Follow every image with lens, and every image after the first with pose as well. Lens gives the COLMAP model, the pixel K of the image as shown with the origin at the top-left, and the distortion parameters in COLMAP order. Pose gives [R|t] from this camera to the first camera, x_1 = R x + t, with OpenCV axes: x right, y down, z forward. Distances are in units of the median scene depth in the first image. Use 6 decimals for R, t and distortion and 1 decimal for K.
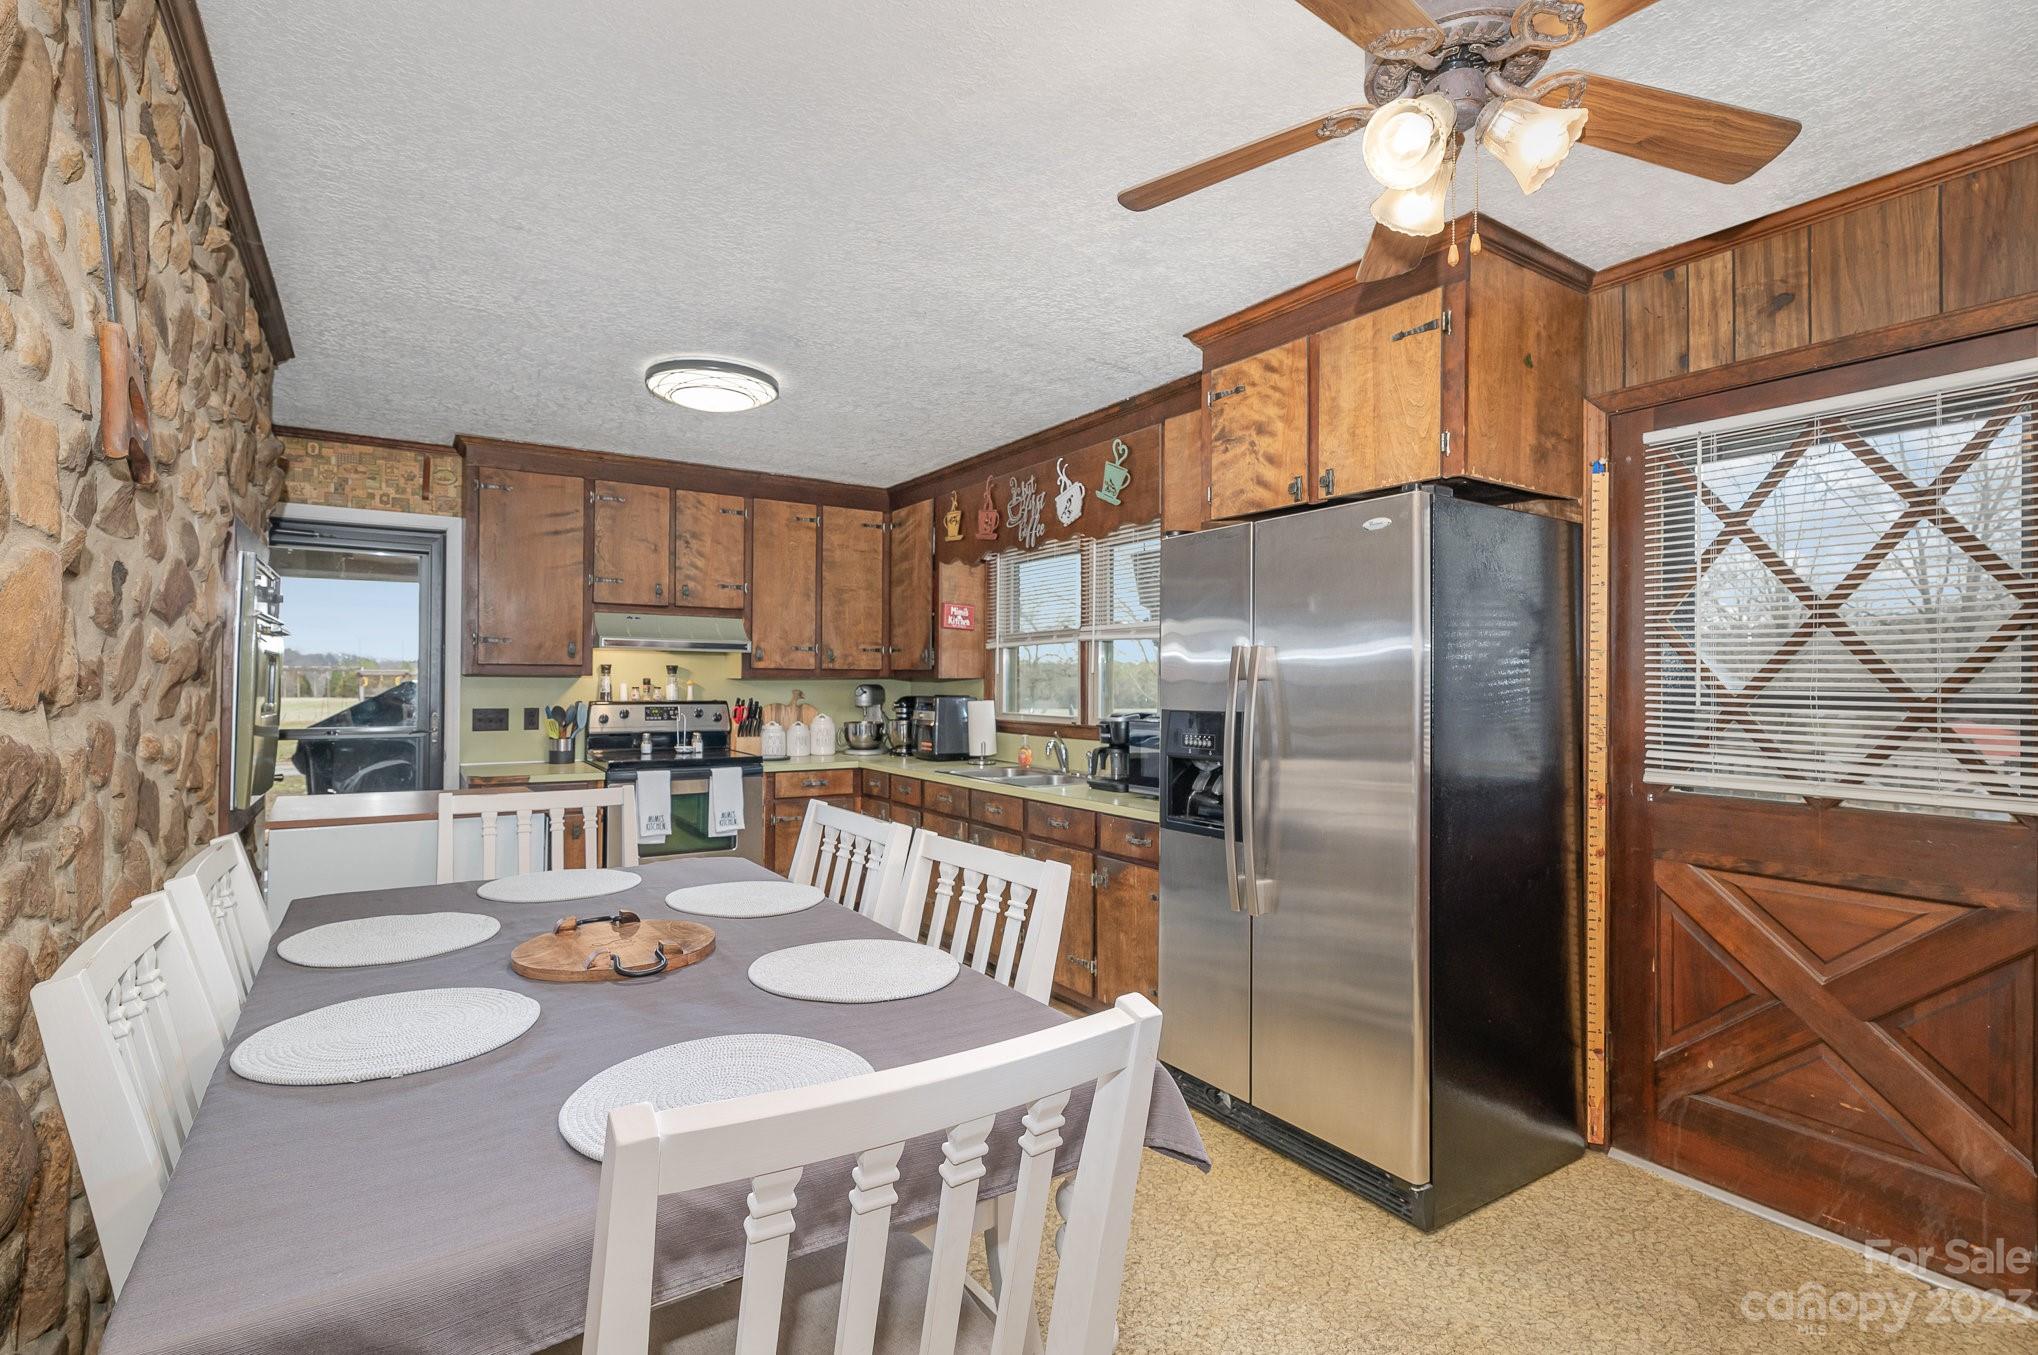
lens RADIAL K [[963.9, 0, 1026.2], [0, 963.9, 660.5], [0, 0, 1]] dist [0.002364, 0.000662]
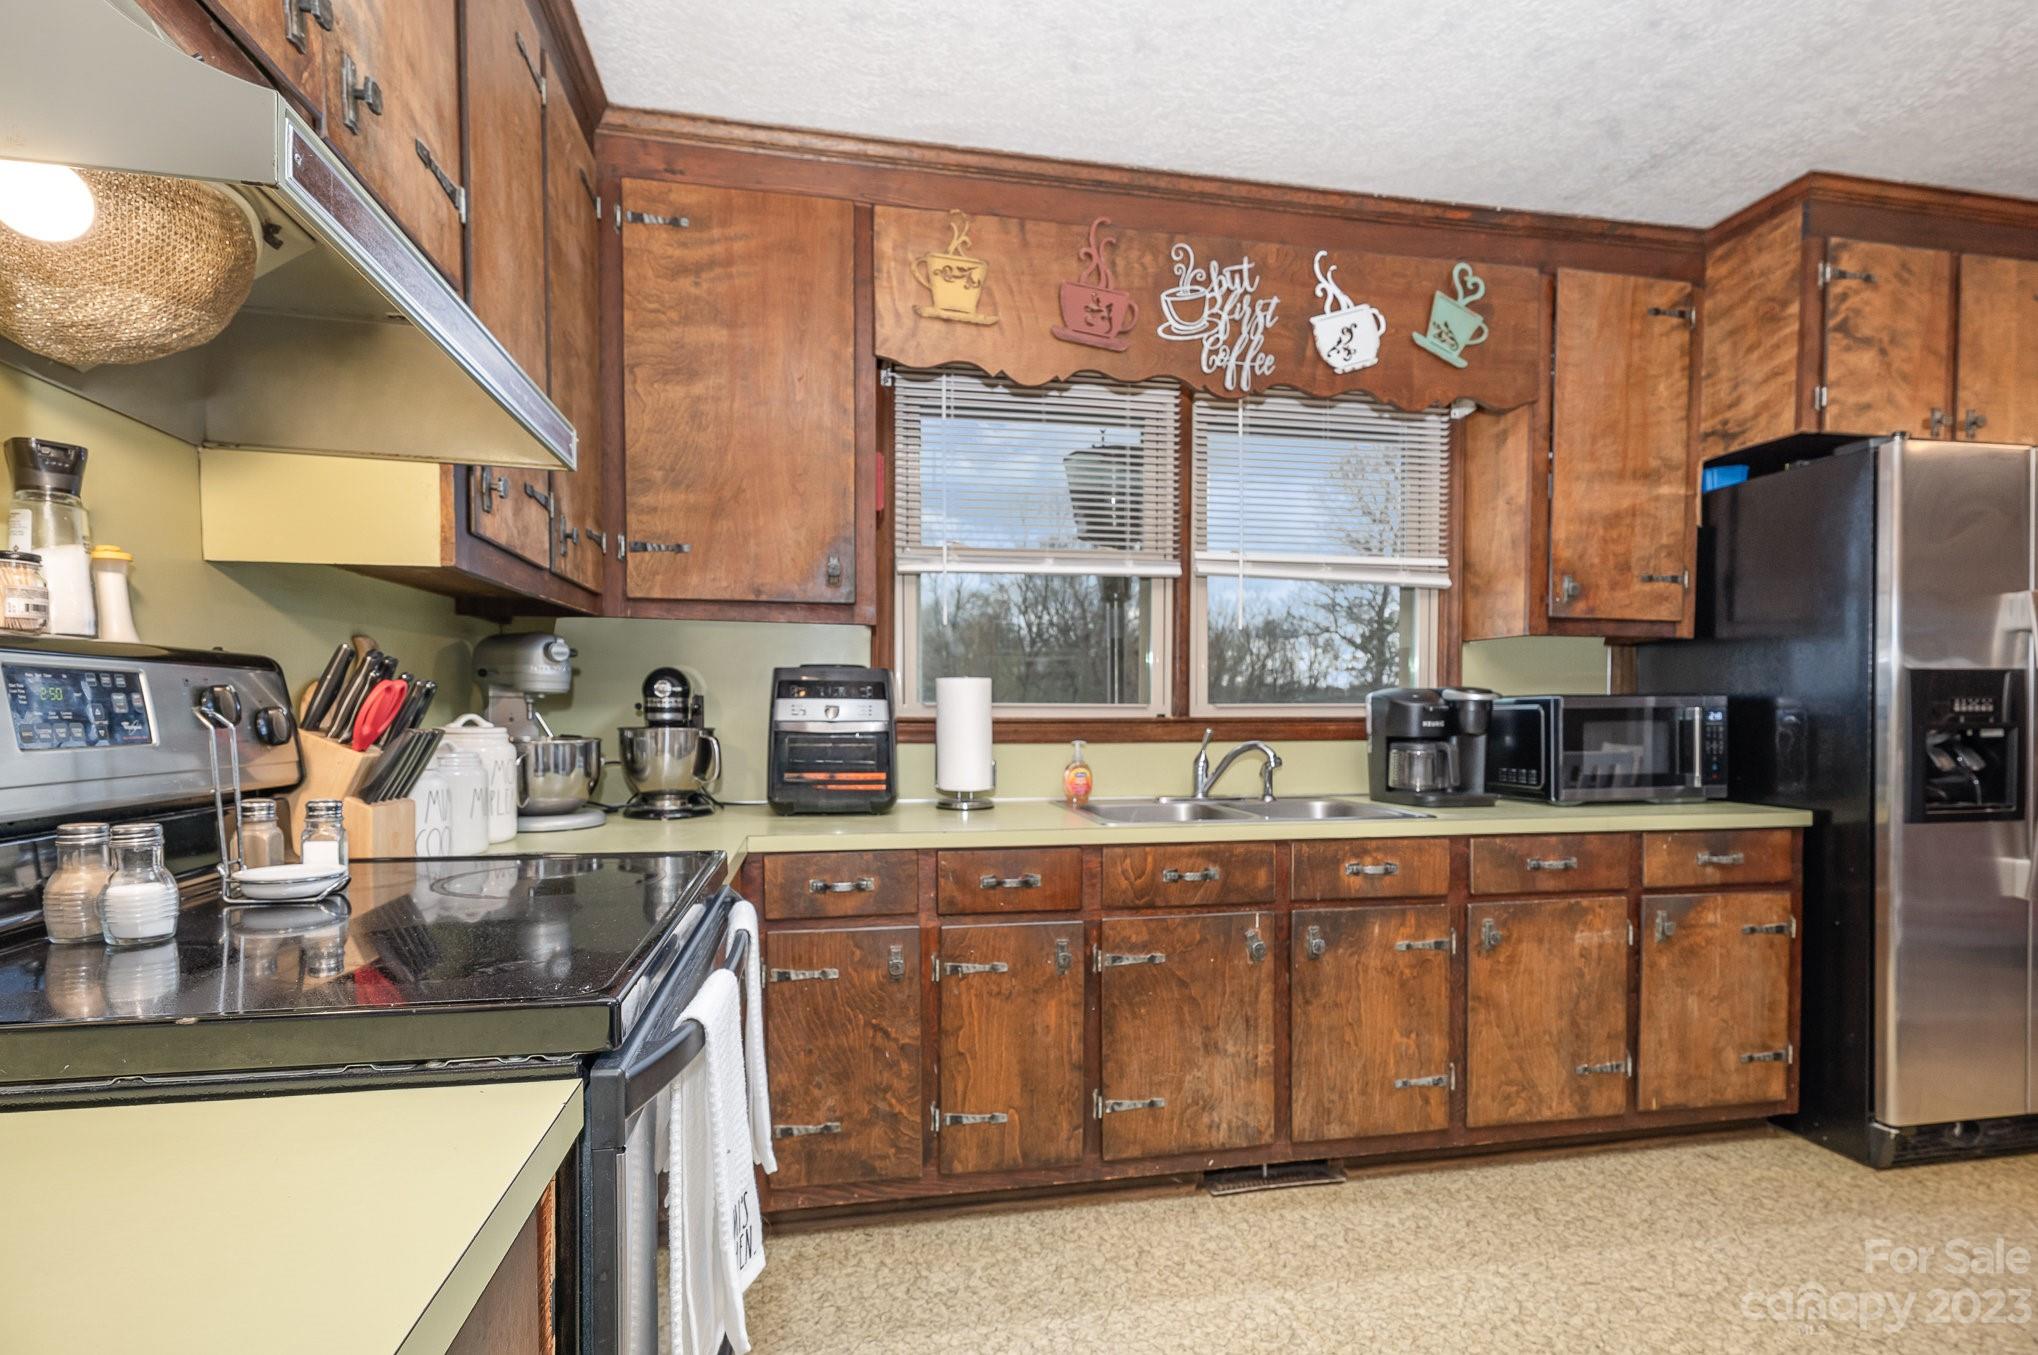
lens RADIAL K [[975.4, 0, 1020.7], [0, 975.4, 716.2], [0, 0, 1]] dist [0.001000, 0.000237]
pose [[0.392659, -0.012148, 0.919604, -0.328590], [-0.020151, 0.999559, 0.021808, 0.034100], [-0.919463, -0.027094, 0.392241, 0.528249]]
